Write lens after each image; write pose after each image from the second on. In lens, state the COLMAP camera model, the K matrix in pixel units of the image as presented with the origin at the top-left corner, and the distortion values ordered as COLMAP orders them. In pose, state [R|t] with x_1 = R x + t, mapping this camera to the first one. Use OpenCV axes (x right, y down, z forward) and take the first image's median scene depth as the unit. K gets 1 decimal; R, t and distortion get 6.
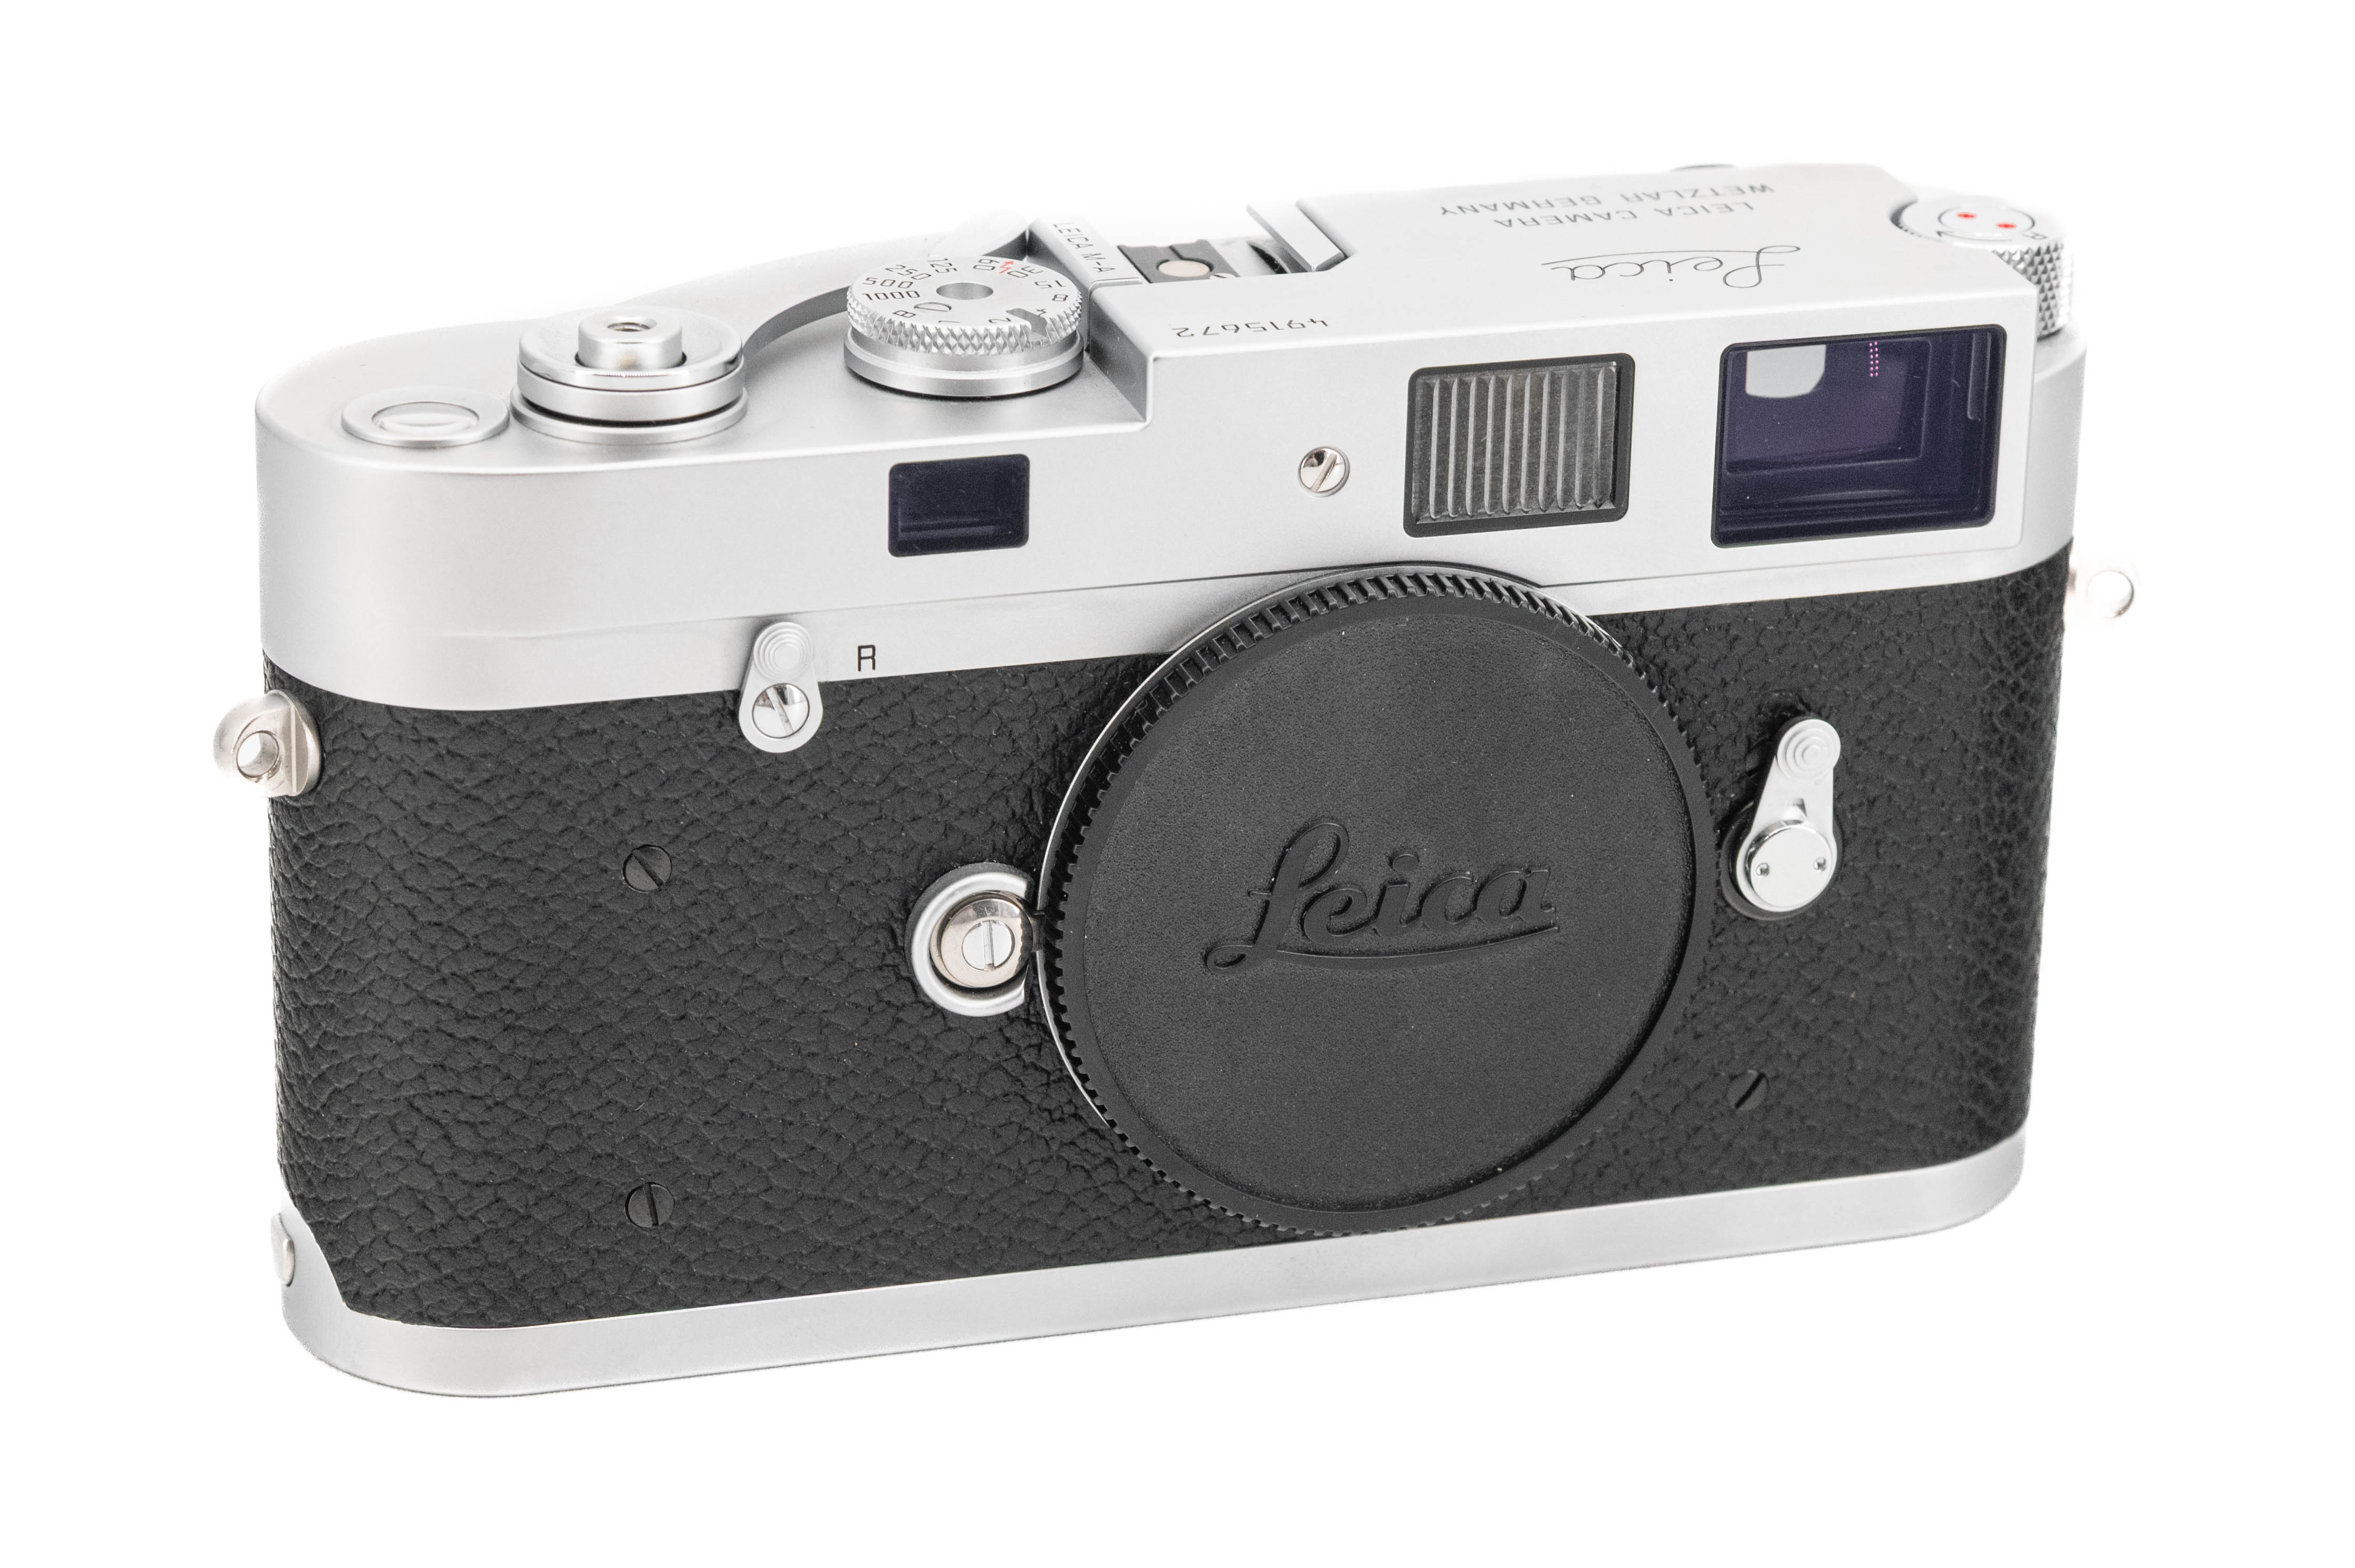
lens RADIAL K [[7015.6, 0, 1177.5], [0, 7015.6, 784.0], [0, 0, 1]] dist [0.040479, -0.030583]
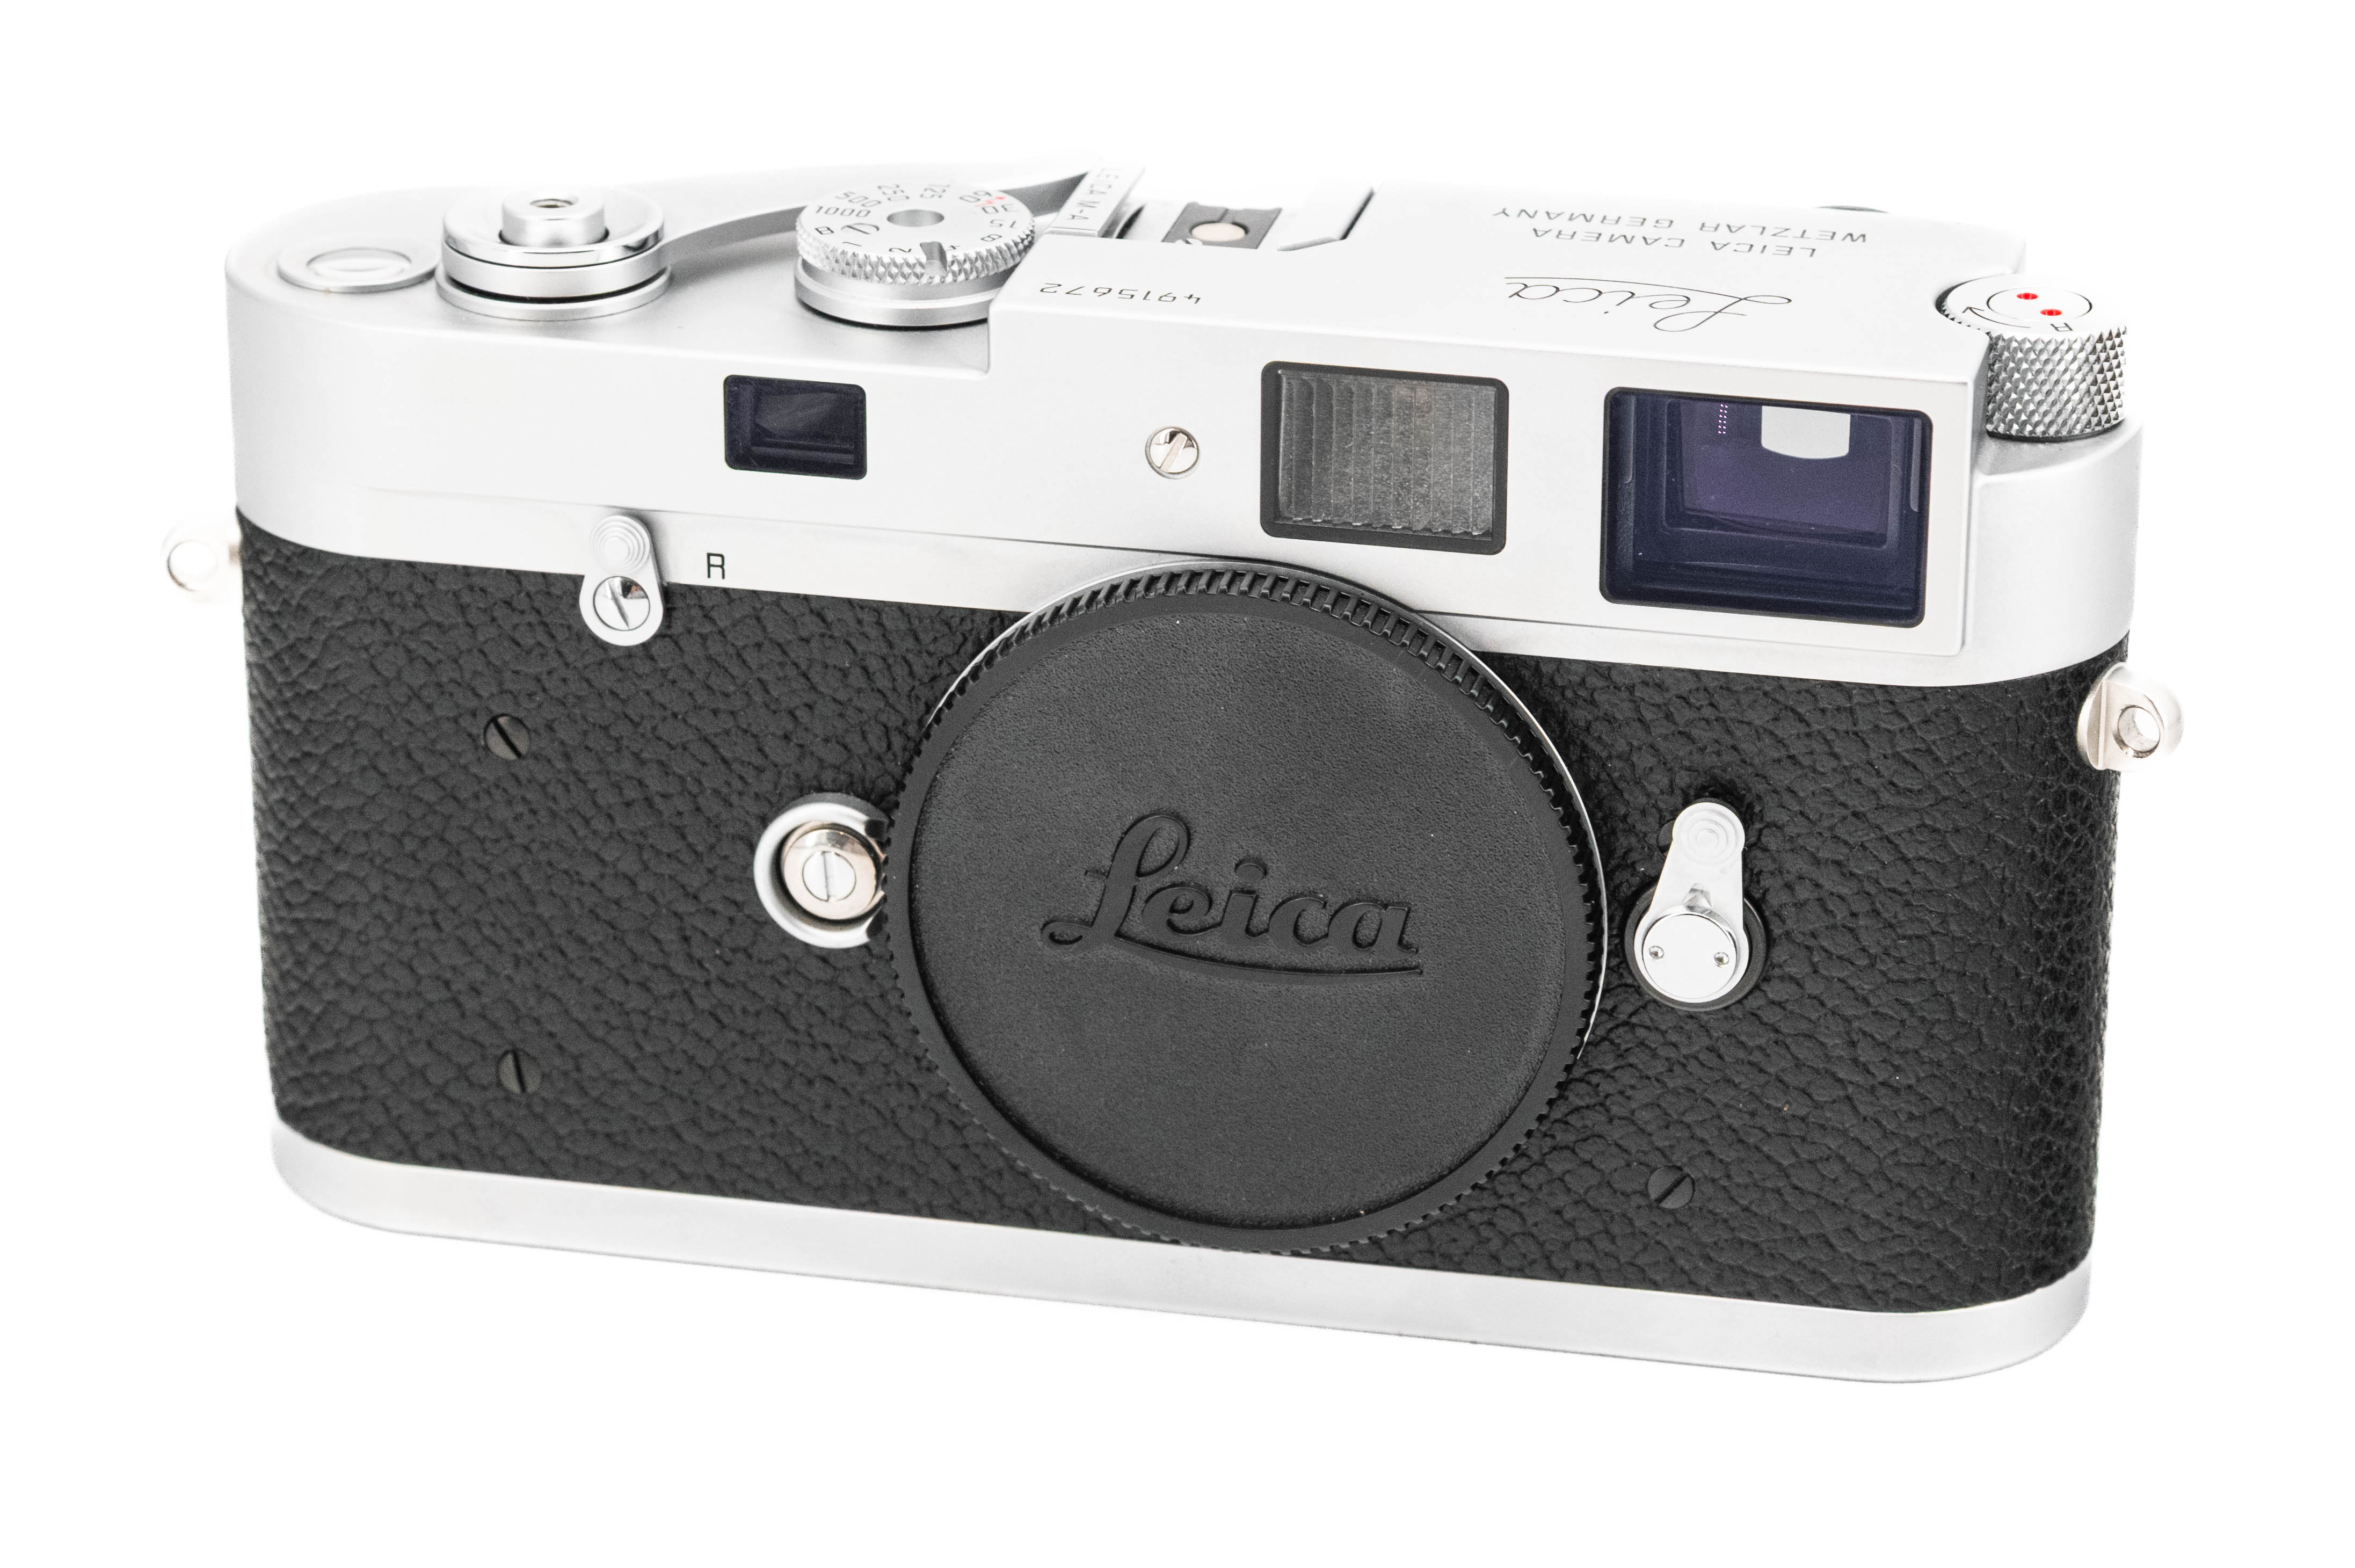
lens RADIAL K [[7015.7, 0, 1177.5], [0, 7015.7, 784.0], [0, 0, 1]] dist [0.040479, -0.030583]
pose [[0.869935, 0.170321, -0.462822, 0.470028], [-0.167227, 0.984746, 0.048065, -0.045450], [0.463949, 0.035583, 0.885147, 0.145490]]
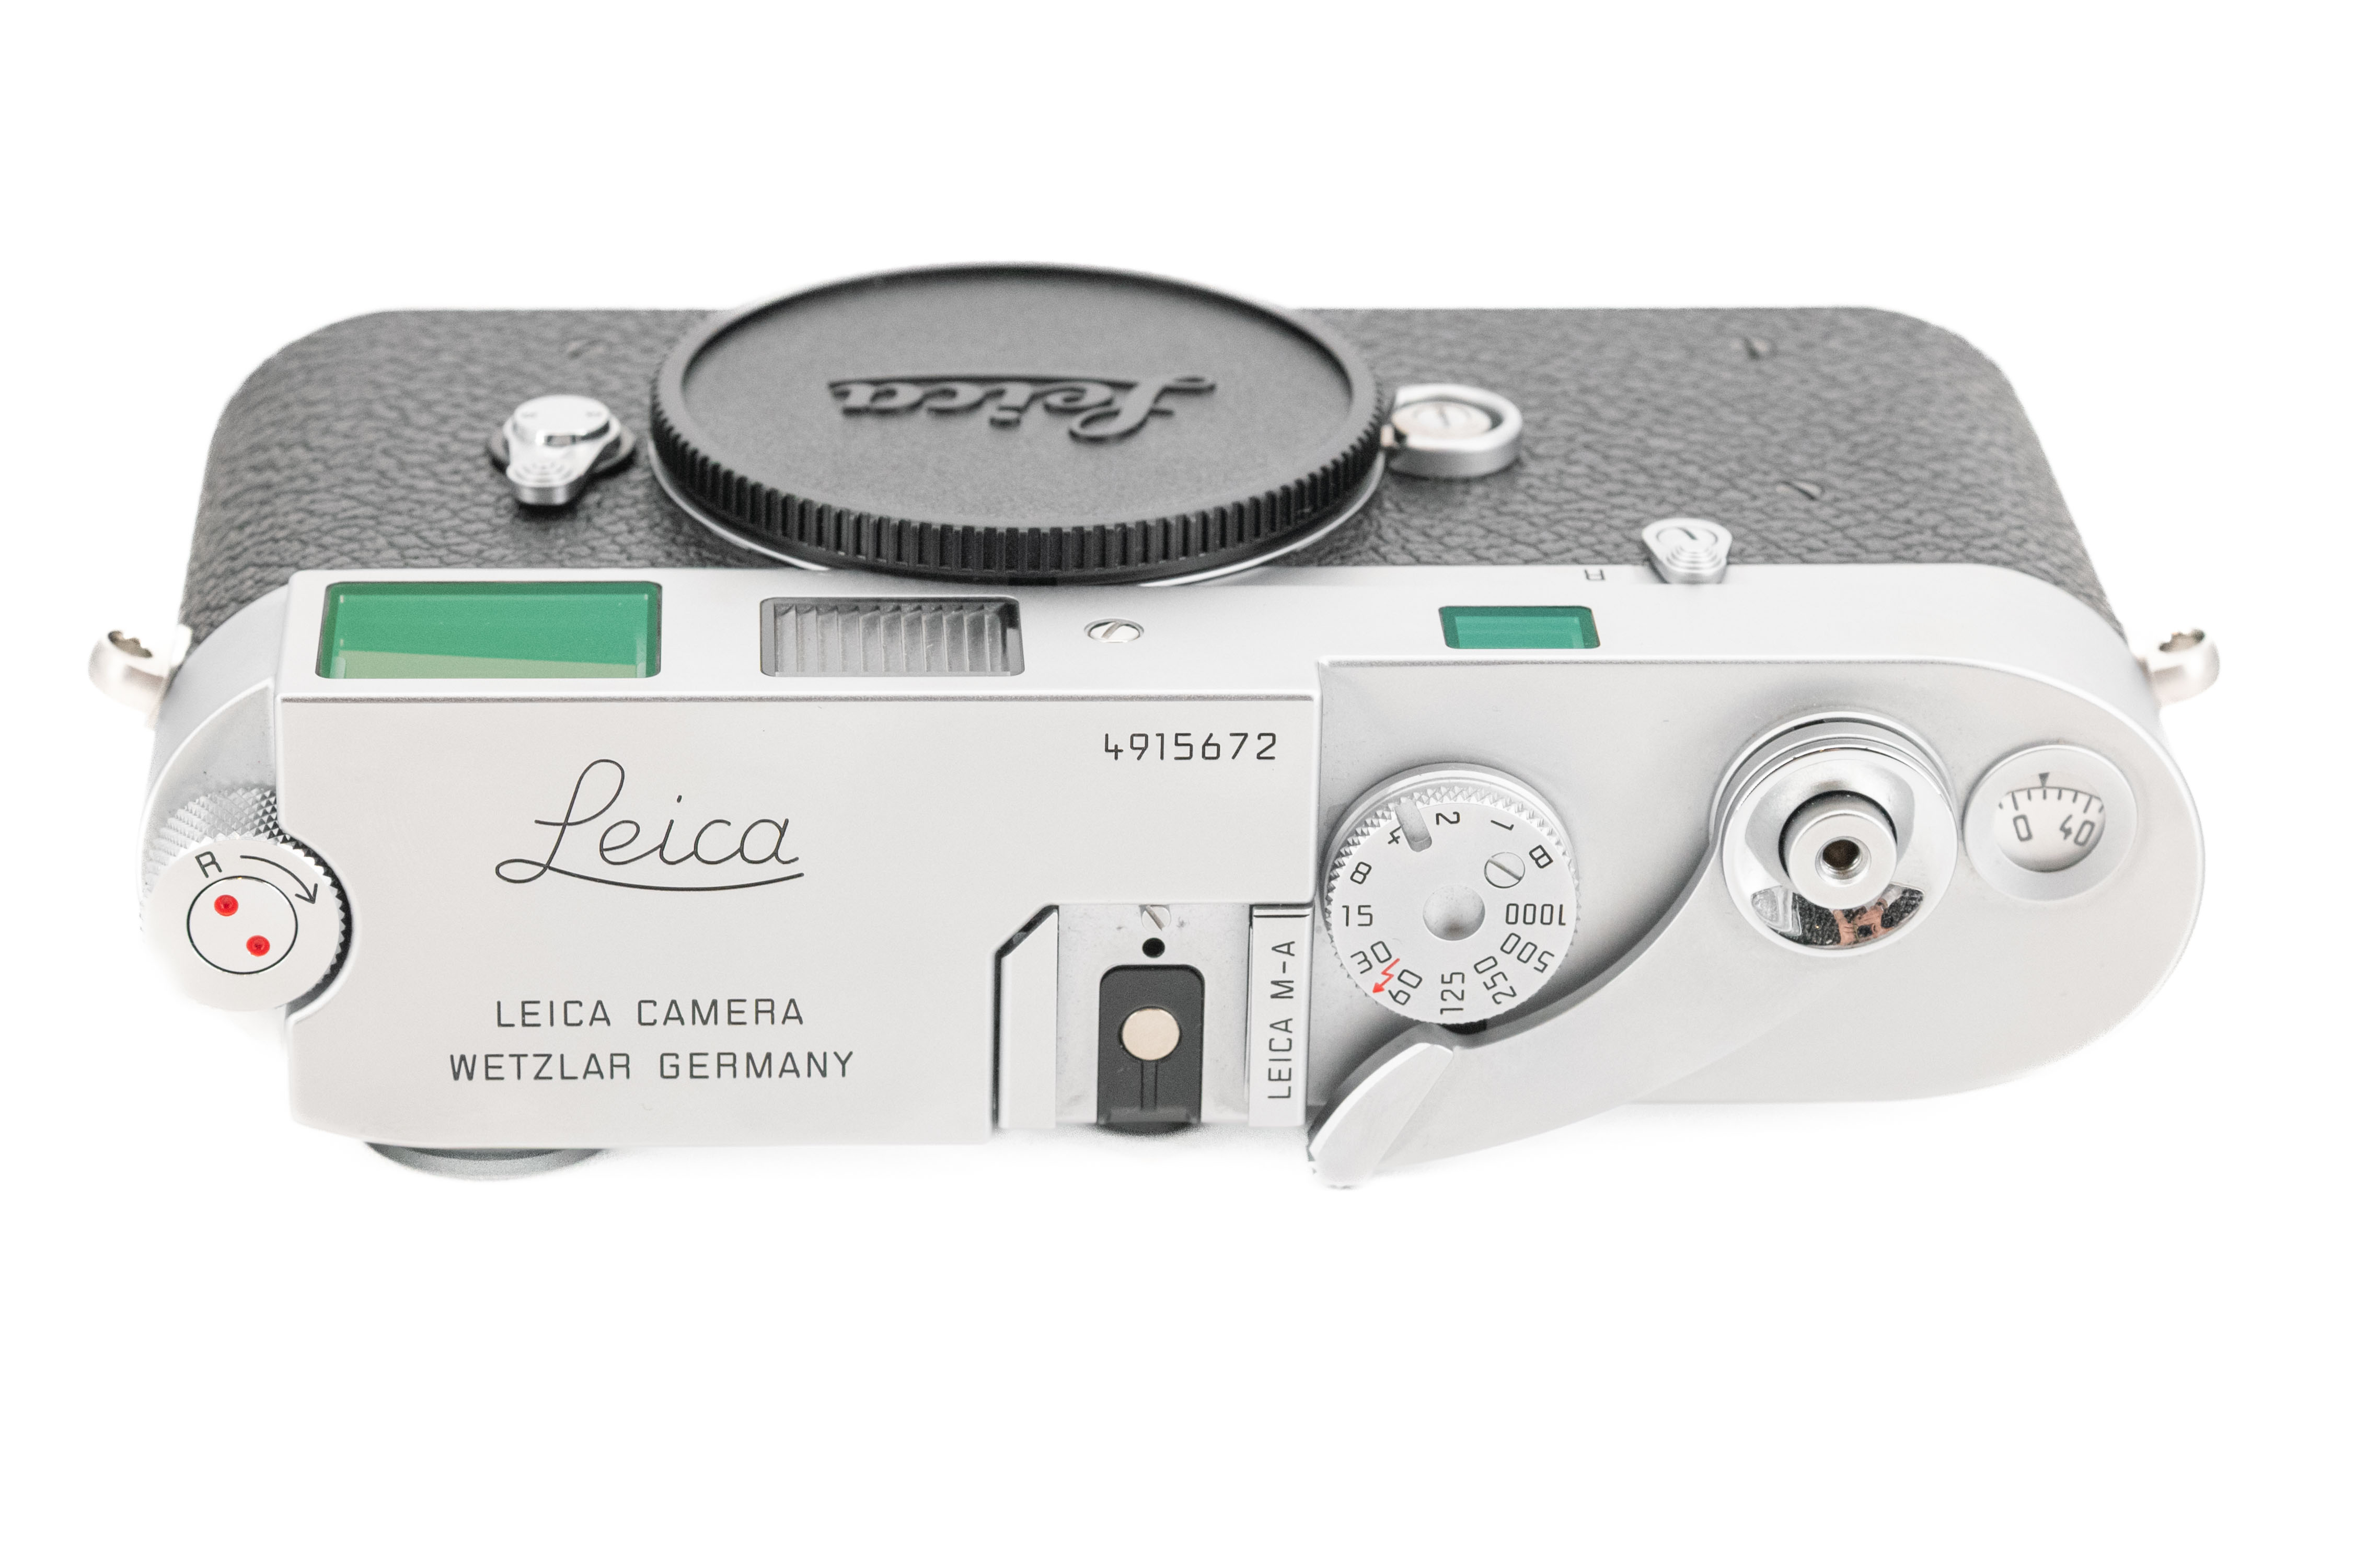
lens RADIAL K [[7015.6, 0, 1177.5], [0, 7015.6, 784.0], [0, 0, 1]] dist [0.040479, -0.030583]
pose [[-0.948273, -0.248210, -0.197914, 0.189352], [0.045289, -0.722834, 0.689536, -0.690374], [-0.314209, 0.644905, 0.696686, 0.358651]]
